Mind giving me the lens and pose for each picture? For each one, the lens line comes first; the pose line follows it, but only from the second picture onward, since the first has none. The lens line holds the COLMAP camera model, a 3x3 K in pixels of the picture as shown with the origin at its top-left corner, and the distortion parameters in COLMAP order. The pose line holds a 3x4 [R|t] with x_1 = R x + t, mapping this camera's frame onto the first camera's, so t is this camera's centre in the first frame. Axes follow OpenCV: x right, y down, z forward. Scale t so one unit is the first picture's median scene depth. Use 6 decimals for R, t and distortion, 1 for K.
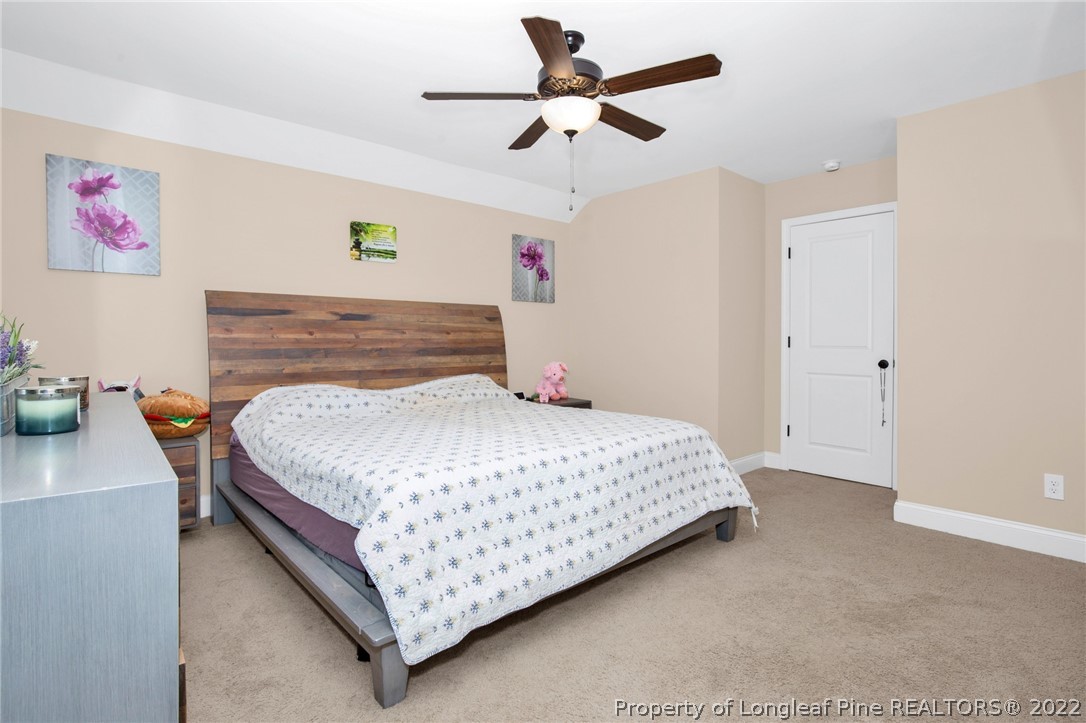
lens RADIAL K [[508.2, 0, 544.8], [0, 508.2, 357.9], [0, 0, 1]] dist [-0.030691, 0.005639]
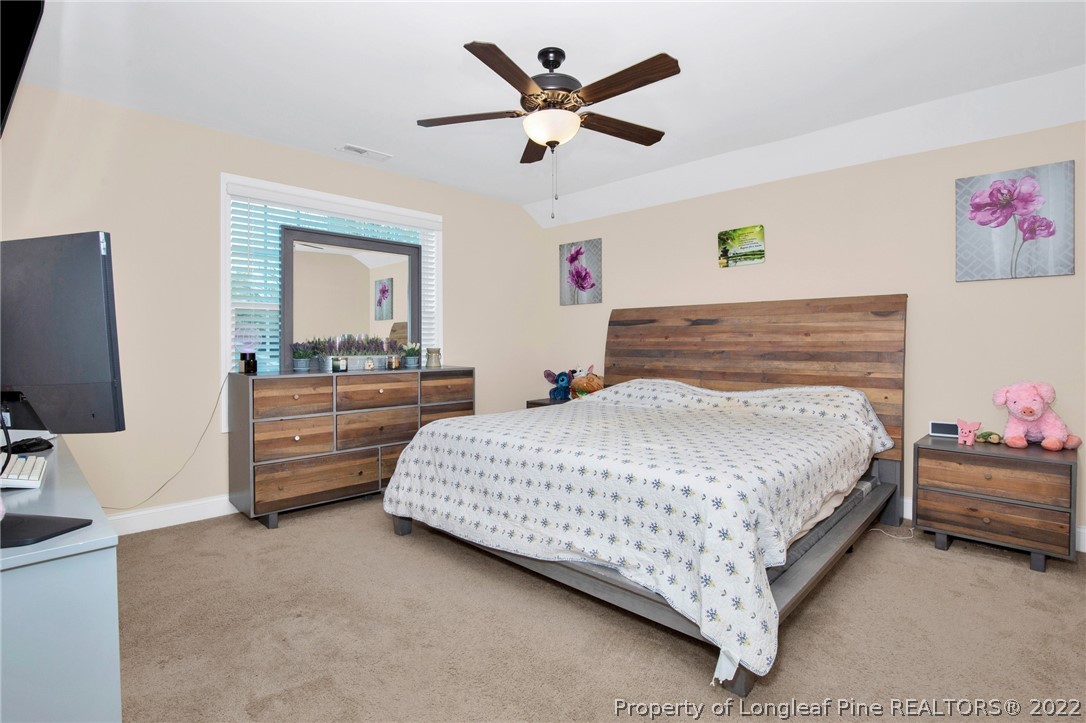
lens RADIAL K [[508.2, 0, 544.8], [0, 508.2, 357.9], [0, 0, 1]] dist [-0.030691, 0.005639]
pose [[0.109857, 0.030149, -0.993490, 0.649368], [-0.030315, 0.999176, 0.026970, -0.021257], [0.993485, 0.027155, 0.110681, 0.514822]]
